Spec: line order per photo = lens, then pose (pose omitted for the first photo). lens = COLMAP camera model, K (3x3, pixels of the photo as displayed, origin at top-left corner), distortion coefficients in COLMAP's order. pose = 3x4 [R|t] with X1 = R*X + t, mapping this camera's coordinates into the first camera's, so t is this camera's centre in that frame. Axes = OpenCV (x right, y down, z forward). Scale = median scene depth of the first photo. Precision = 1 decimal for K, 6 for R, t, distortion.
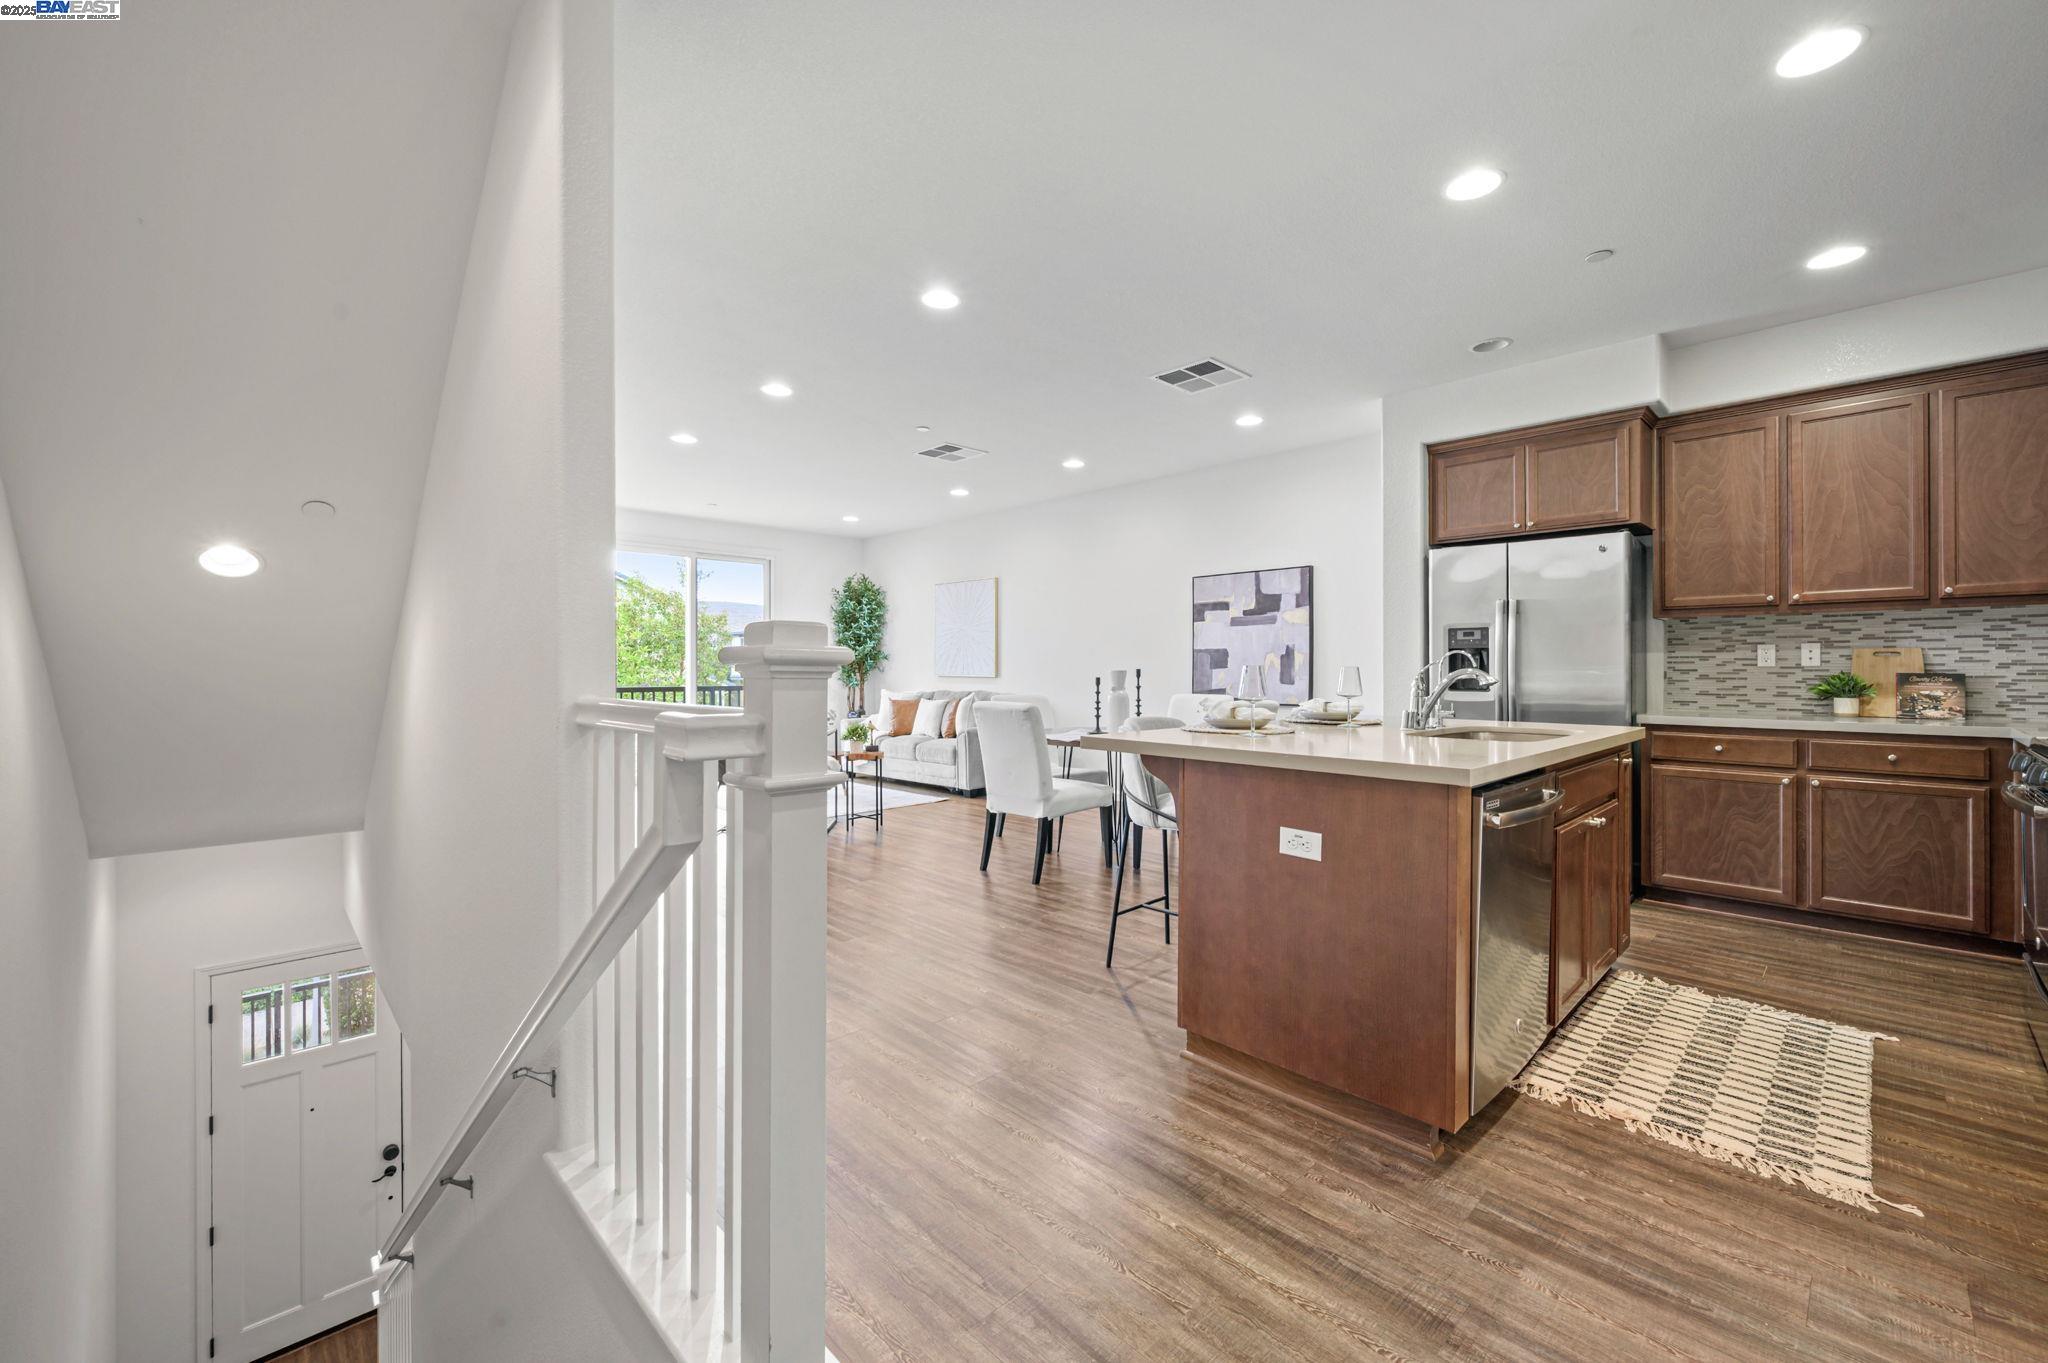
lens RADIAL K [[815.3, 0, 1035.5], [0, 815.3, 668.2], [0, 0, 1]] dist [-0.002427, 0.000998]
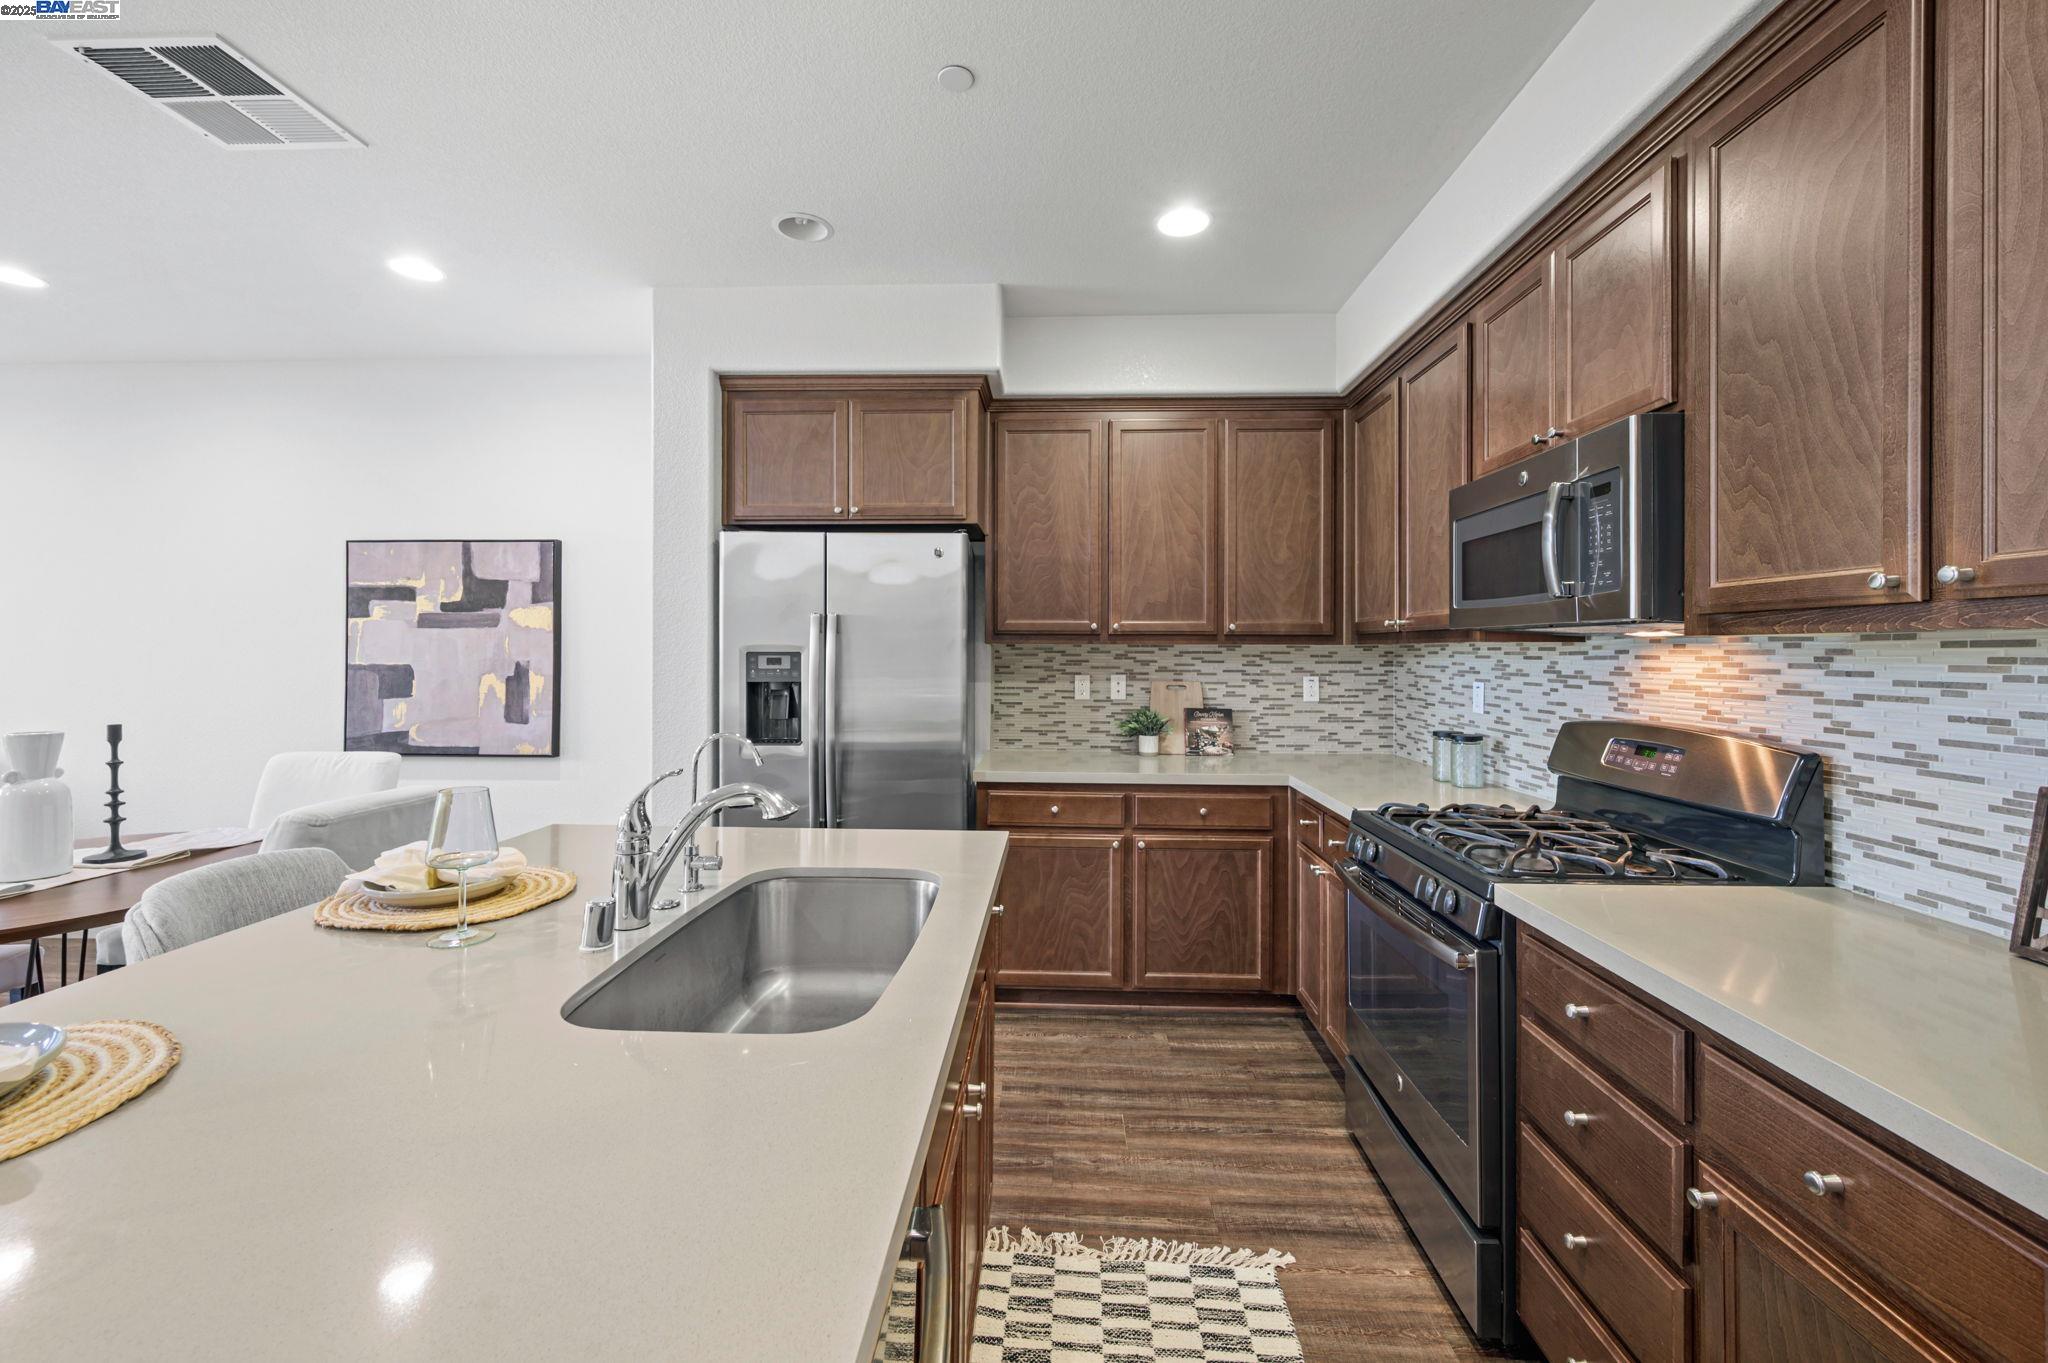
lens RADIAL K [[815.3, 0, 1026.8], [0, 815.3, 652.1], [0, 0, 1]] dist [-0.002427, 0.000998]
pose [[0.725503, 0.004646, 0.688203, 0.242430], [-0.004238, 0.999988, -0.002283, -0.054573], [-0.688206, -0.001260, 0.725514, 0.405049]]
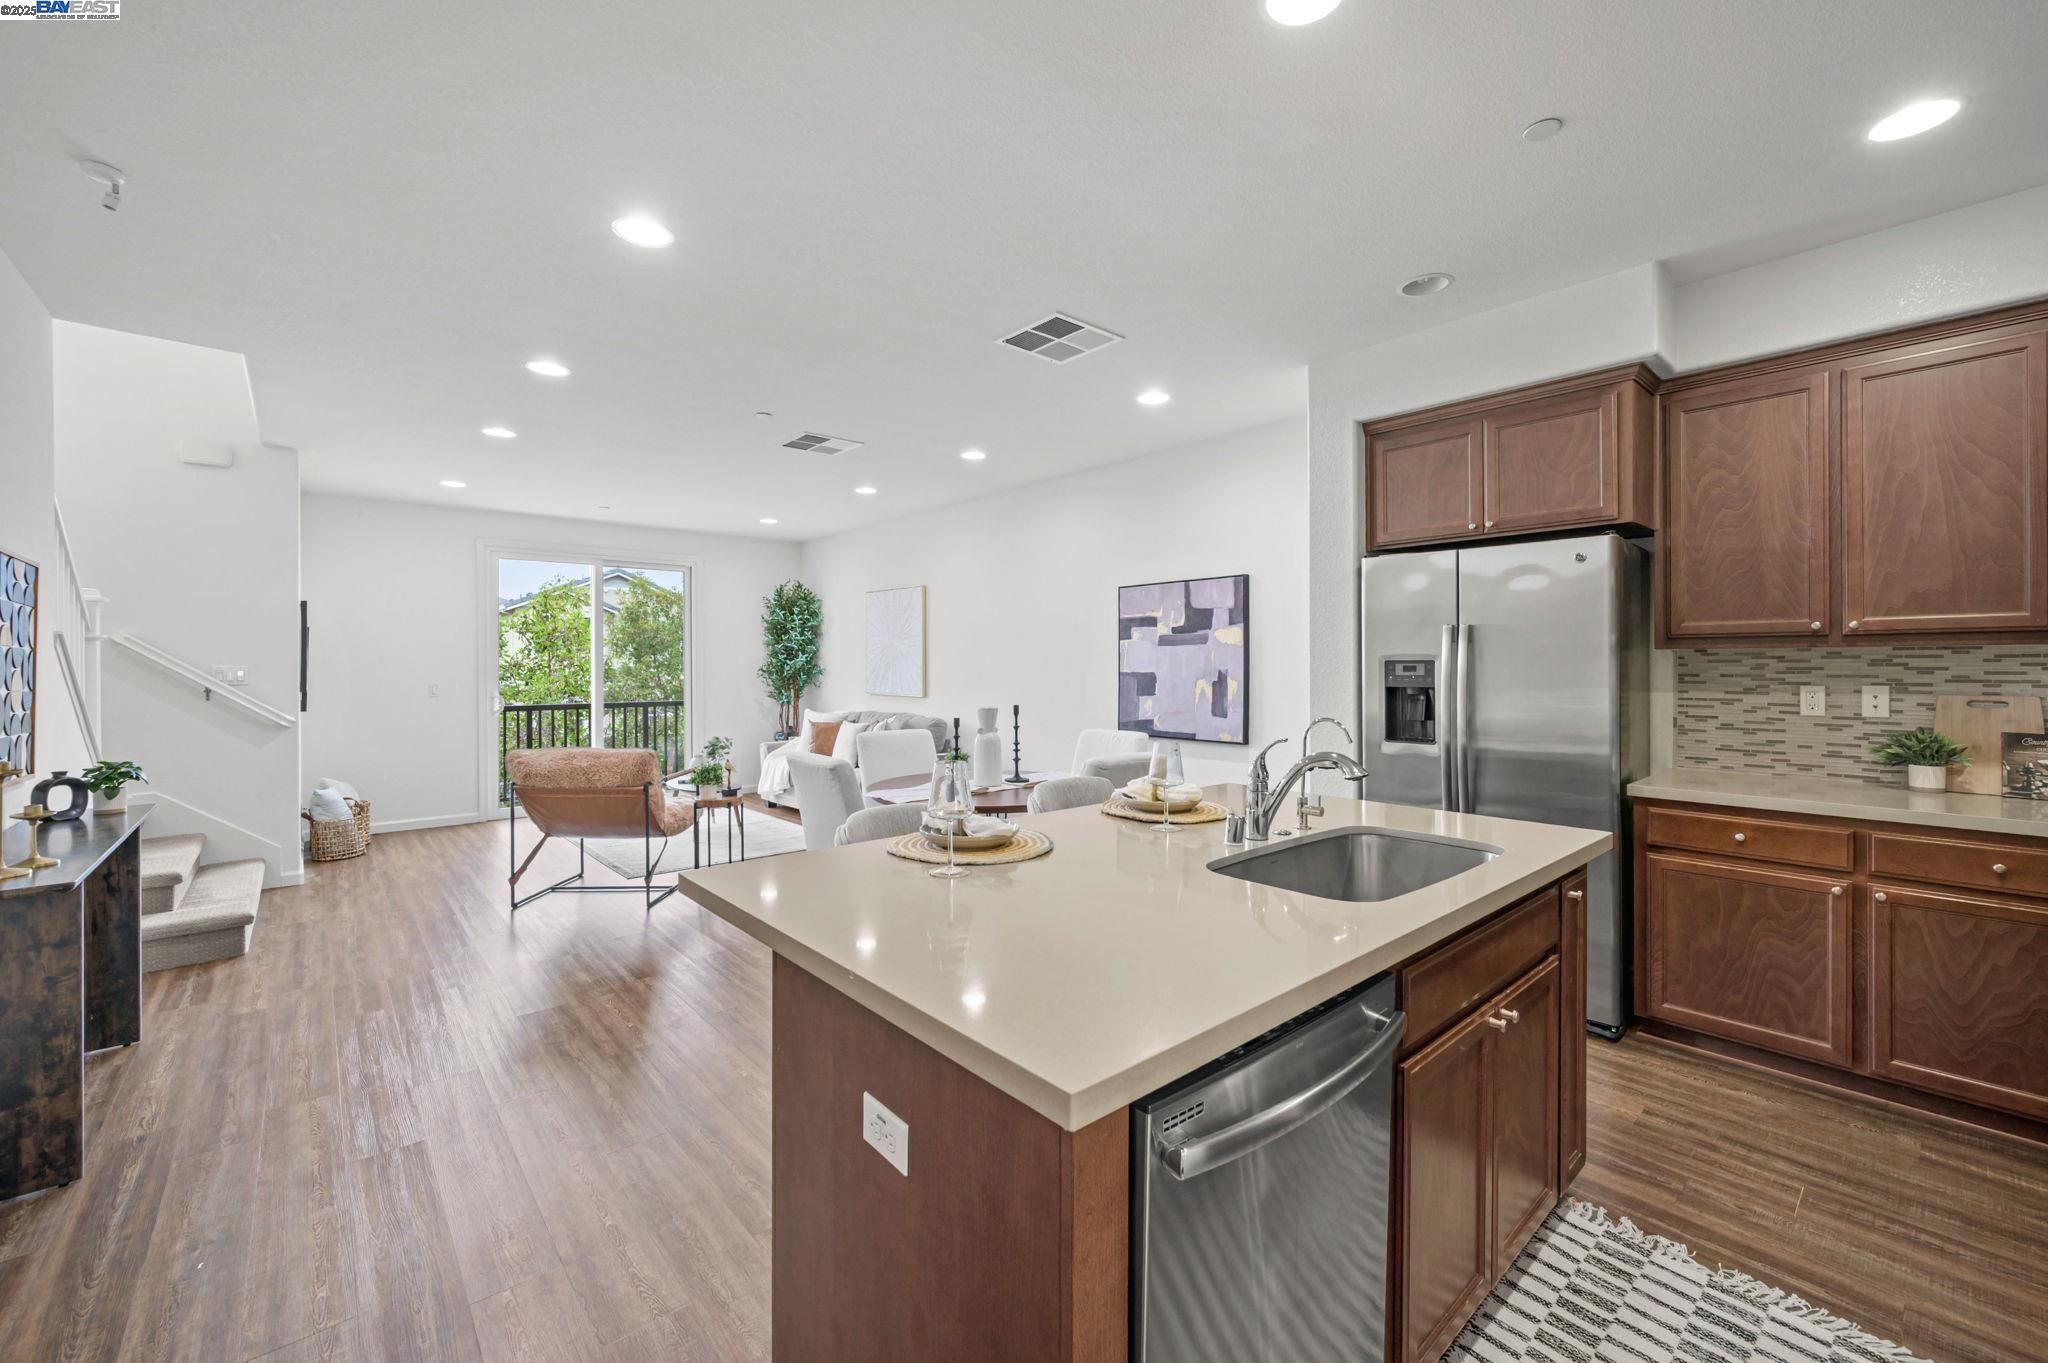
lens RADIAL K [[815.3, 0, 1034.4], [0, 815.3, 667.6], [0, 0, 1]] dist [-0.002427, 0.000998]
pose [[0.998964, -0.001850, -0.045464, 0.239310], [0.002003, 0.999992, 0.003319, -0.051547], [0.045457, -0.003407, 0.998960, 0.244191]]
